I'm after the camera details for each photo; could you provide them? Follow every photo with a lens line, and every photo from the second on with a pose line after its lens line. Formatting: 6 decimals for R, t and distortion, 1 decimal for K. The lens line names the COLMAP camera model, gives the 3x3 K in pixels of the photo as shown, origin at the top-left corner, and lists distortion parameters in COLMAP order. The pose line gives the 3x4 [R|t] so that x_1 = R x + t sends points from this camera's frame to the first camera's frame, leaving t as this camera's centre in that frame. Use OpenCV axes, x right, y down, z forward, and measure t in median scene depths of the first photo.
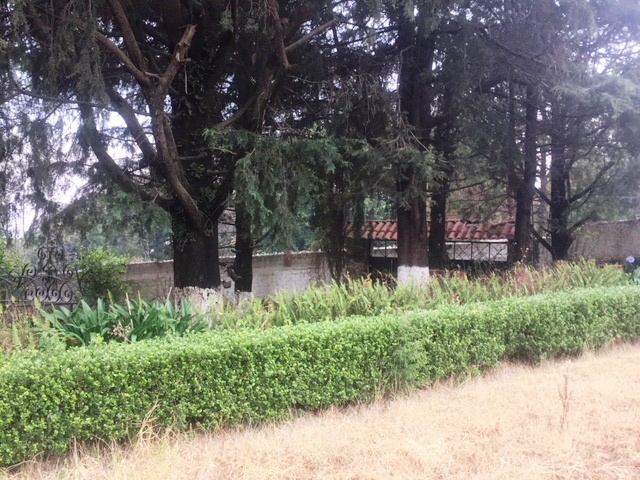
lens RADIAL K [[746.2, 0, 320.1], [0, 746.2, 239.6], [0, 0, 1]] dist [0.017794, 0.000000]
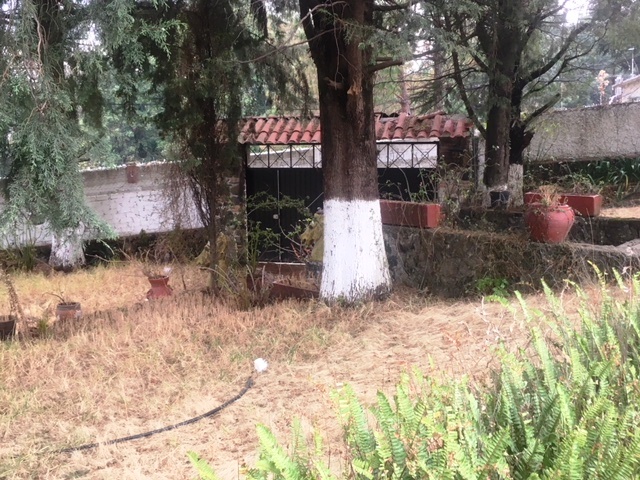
lens RADIAL K [[746.2, 0, 322.2], [0, 746.2, 237.0], [0, 0, 1]] dist [0.017794, 0.000000]
pose [[0.980623, -0.060123, 0.186452, -0.000758], [0.034648, 0.989966, 0.136994, -0.008263], [-0.192817, -0.127880, 0.972866, 0.307879]]
